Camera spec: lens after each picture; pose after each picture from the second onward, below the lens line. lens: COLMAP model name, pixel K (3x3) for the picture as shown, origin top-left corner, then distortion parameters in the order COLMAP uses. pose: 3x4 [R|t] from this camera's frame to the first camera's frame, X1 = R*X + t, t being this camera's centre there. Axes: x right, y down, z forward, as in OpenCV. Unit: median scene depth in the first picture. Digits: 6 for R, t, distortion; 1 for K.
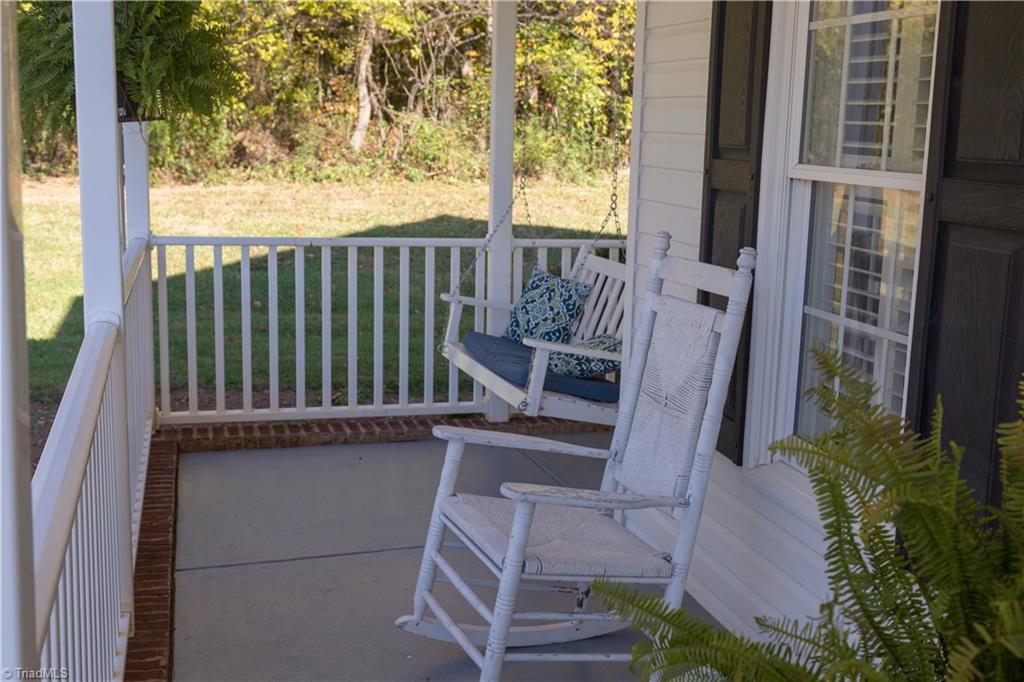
lens RADIAL K [[1281.7, 0, 511.4], [0, 1281.7, 343.6], [0, 0, 1]] dist [0.038621, 0.000000]
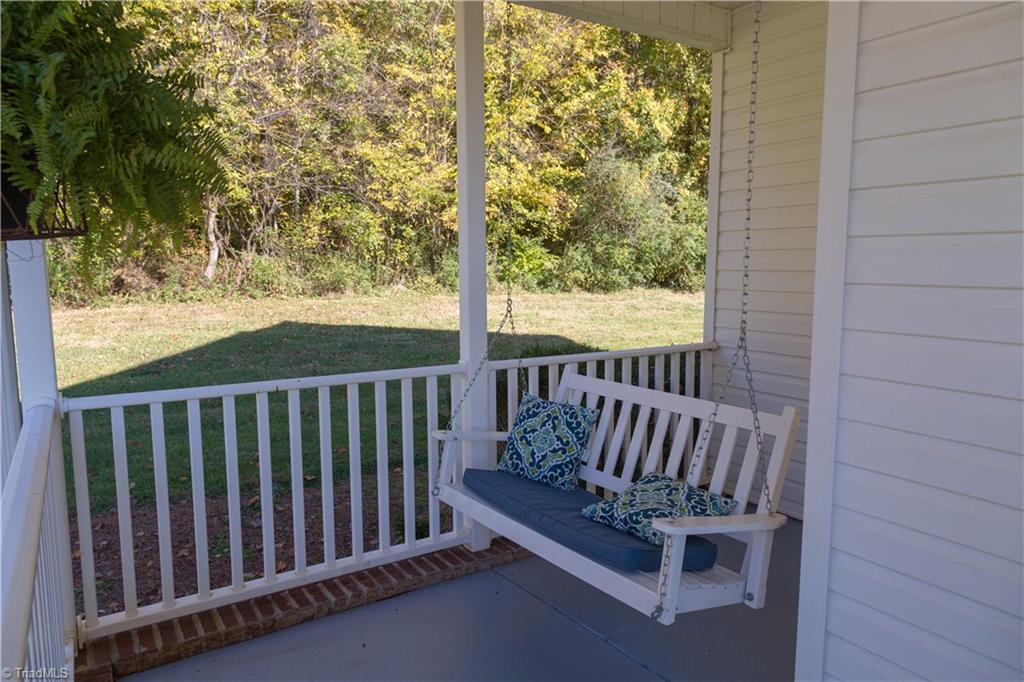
lens RADIAL K [[696.6, 0, 514.0], [0, 696.6, 339.8], [0, 0, 1]] dist [0.024424, -0.007714]
pose [[0.948854, -0.064179, 0.309123, -0.048651], [0.080379, 0.995964, -0.039947, -0.025964], [-0.305312, 0.062751, 0.950183, 0.167375]]
